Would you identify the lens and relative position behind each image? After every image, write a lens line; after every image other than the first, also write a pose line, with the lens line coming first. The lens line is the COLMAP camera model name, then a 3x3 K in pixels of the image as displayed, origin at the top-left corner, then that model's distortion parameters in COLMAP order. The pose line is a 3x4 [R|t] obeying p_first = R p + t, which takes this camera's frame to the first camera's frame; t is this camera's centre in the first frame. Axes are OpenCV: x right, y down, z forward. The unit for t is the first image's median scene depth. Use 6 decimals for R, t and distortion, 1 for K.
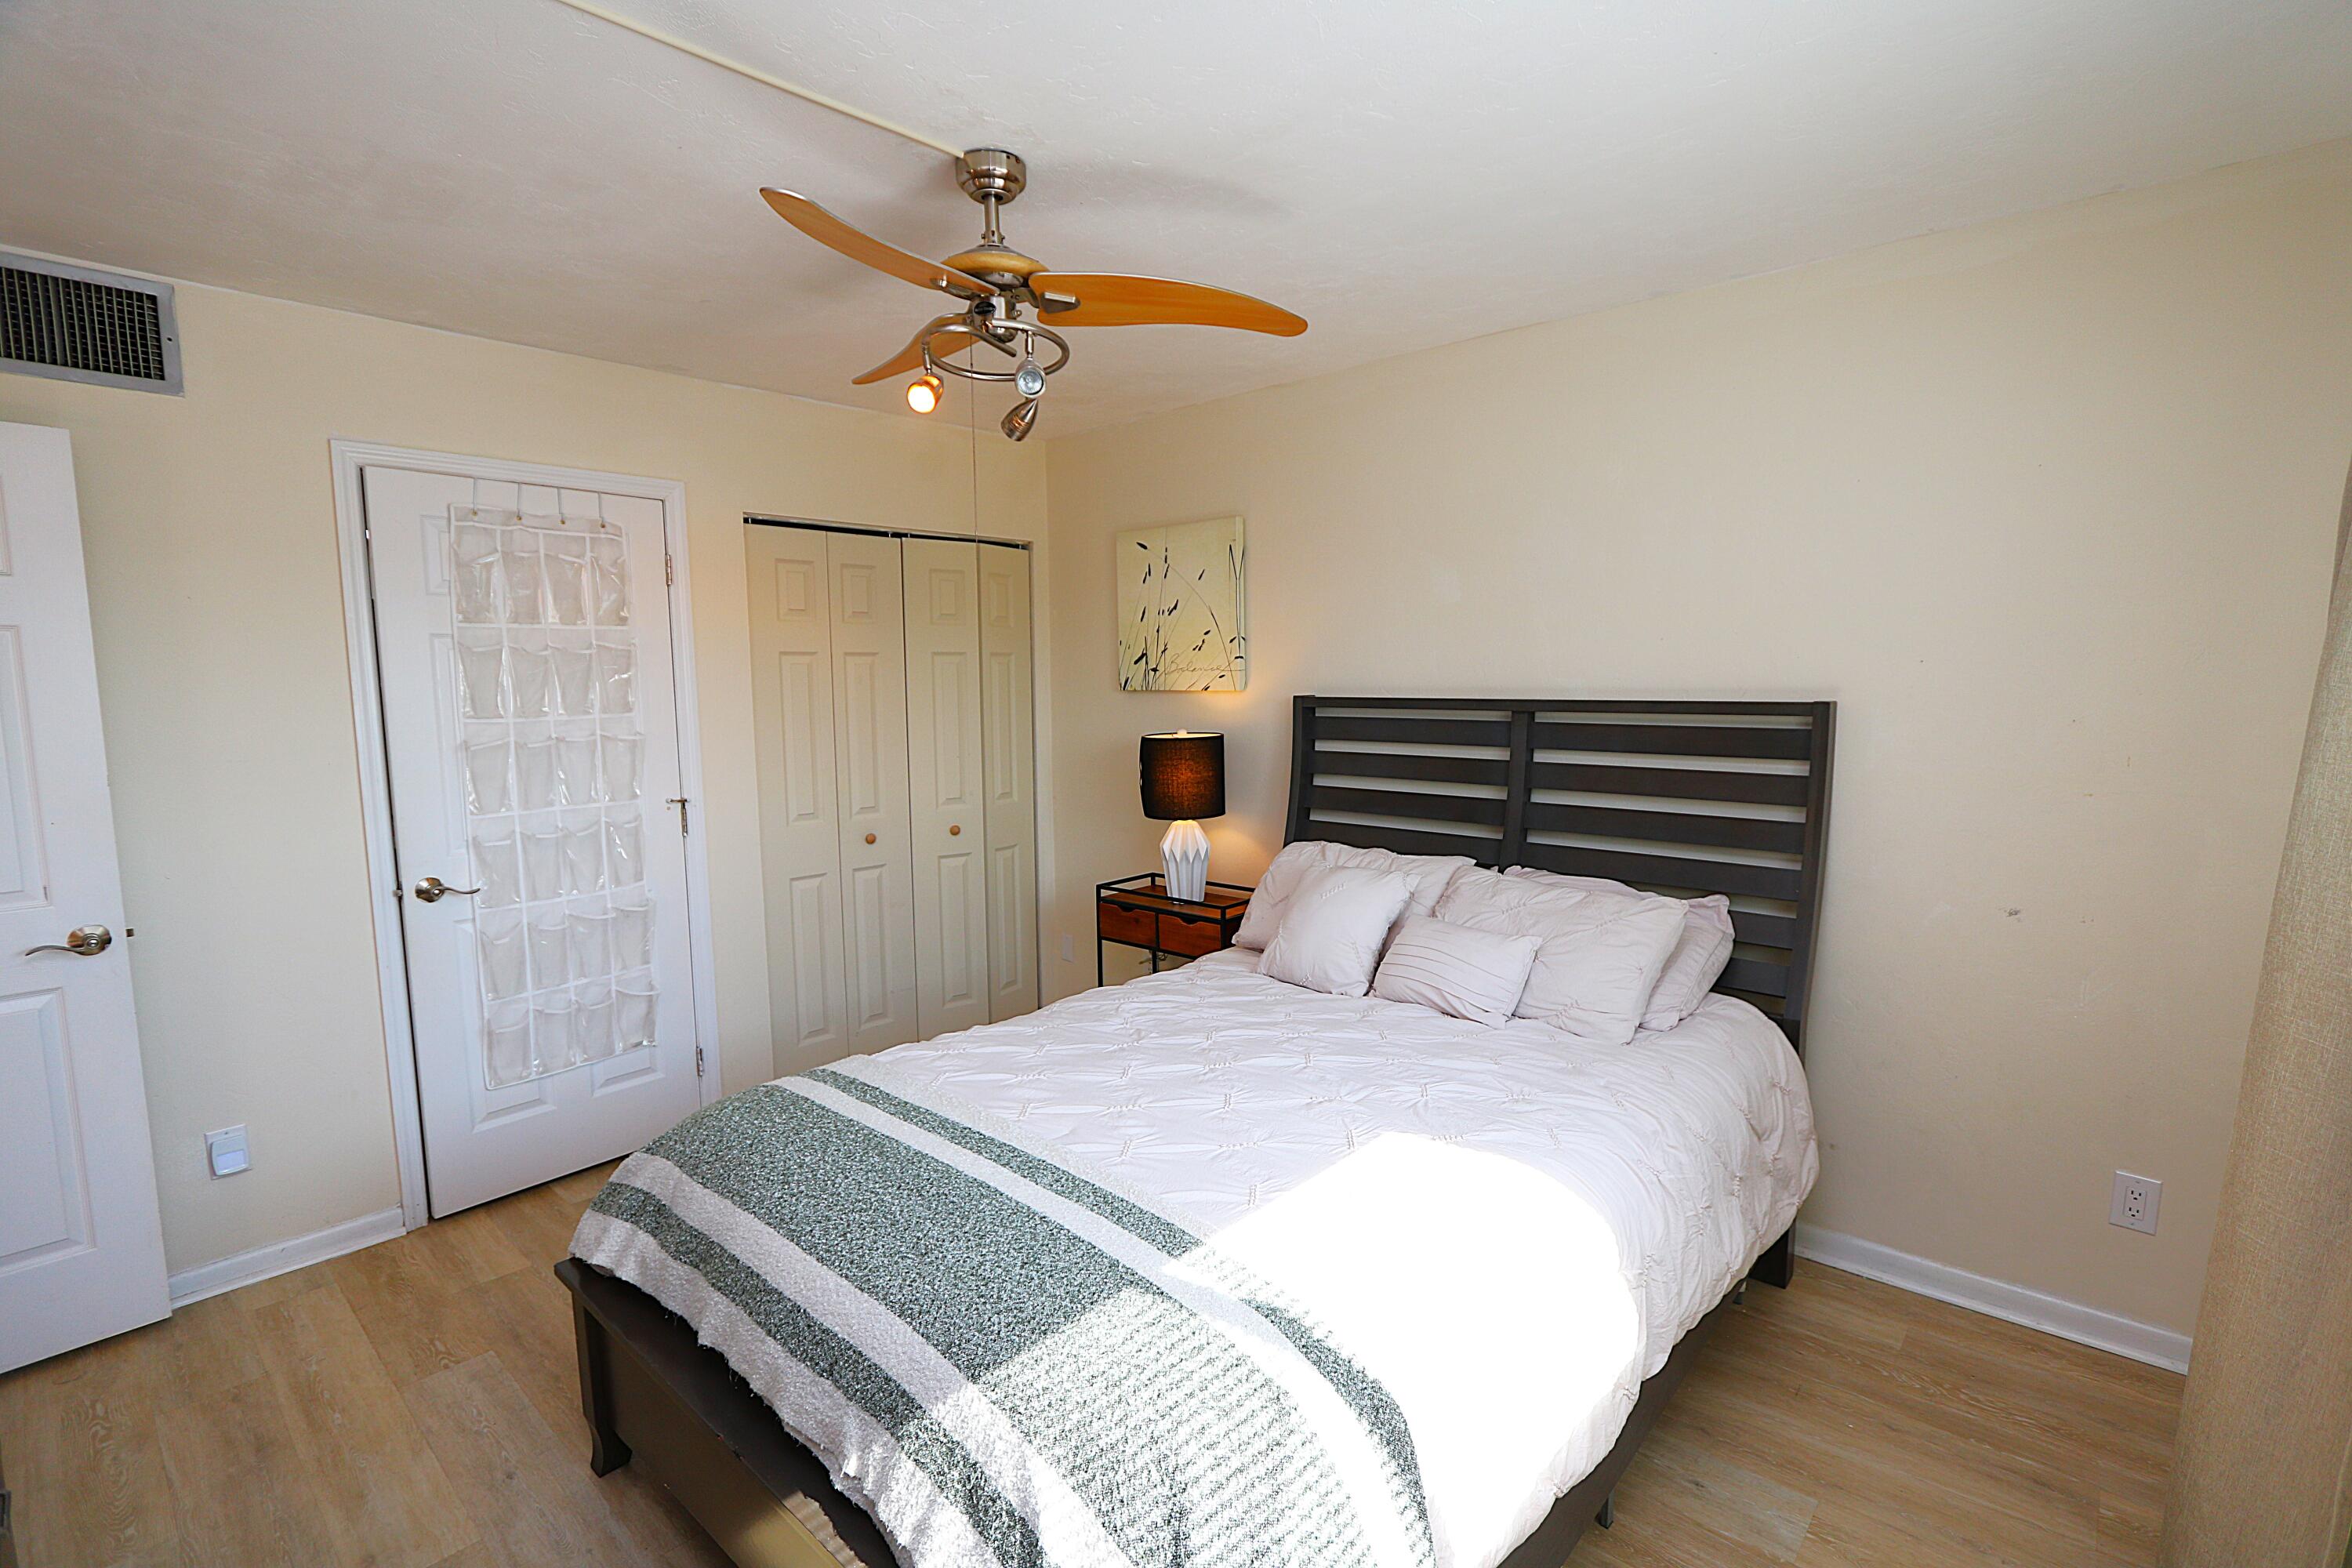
lens RADIAL K [[1048.3, 0, 1178.5], [0, 1048.3, 777.9], [0, 0, 1]] dist [-0.003635, -0.000125]
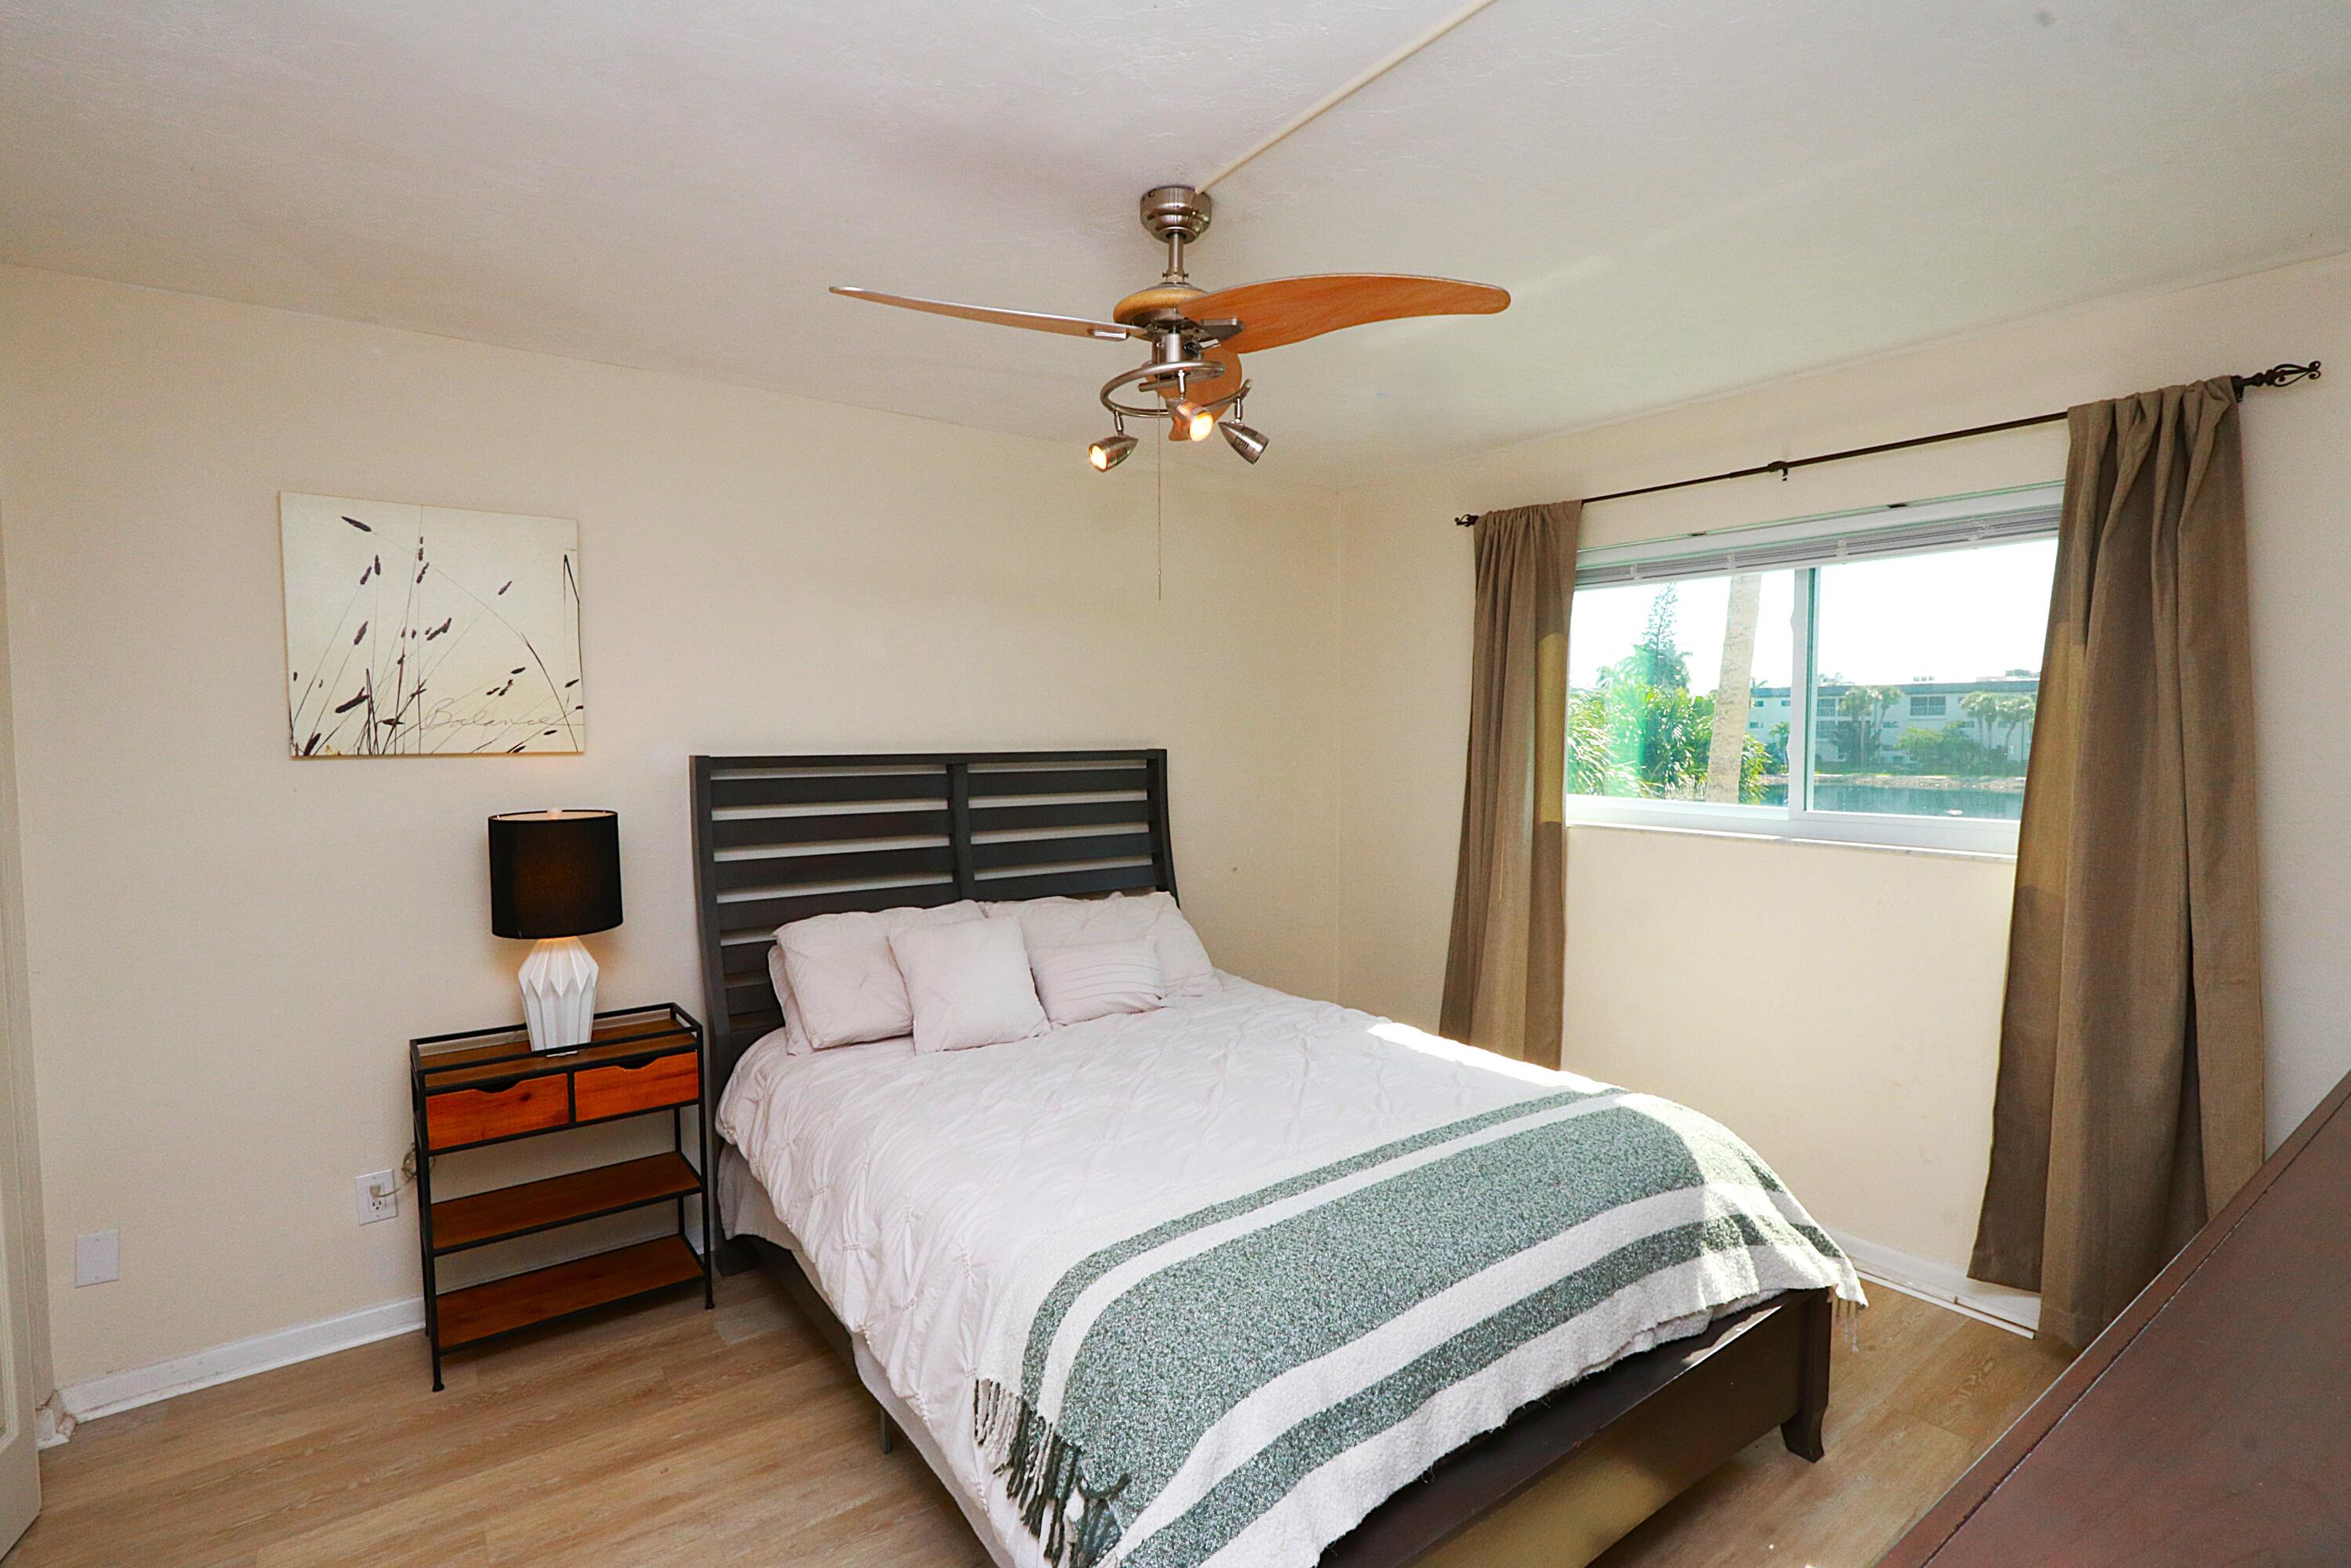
lens RADIAL K [[1076.5, 0, 1177.8], [0, 1076.5, 790.0], [0, 0, 1]] dist [-0.013676, 0.000282]
pose [[0.210675, -0.045739, 0.976485, -0.609573], [0.095618, 0.995079, 0.025981, -0.036114], [-0.972869, 0.087896, 0.214012, 0.435285]]
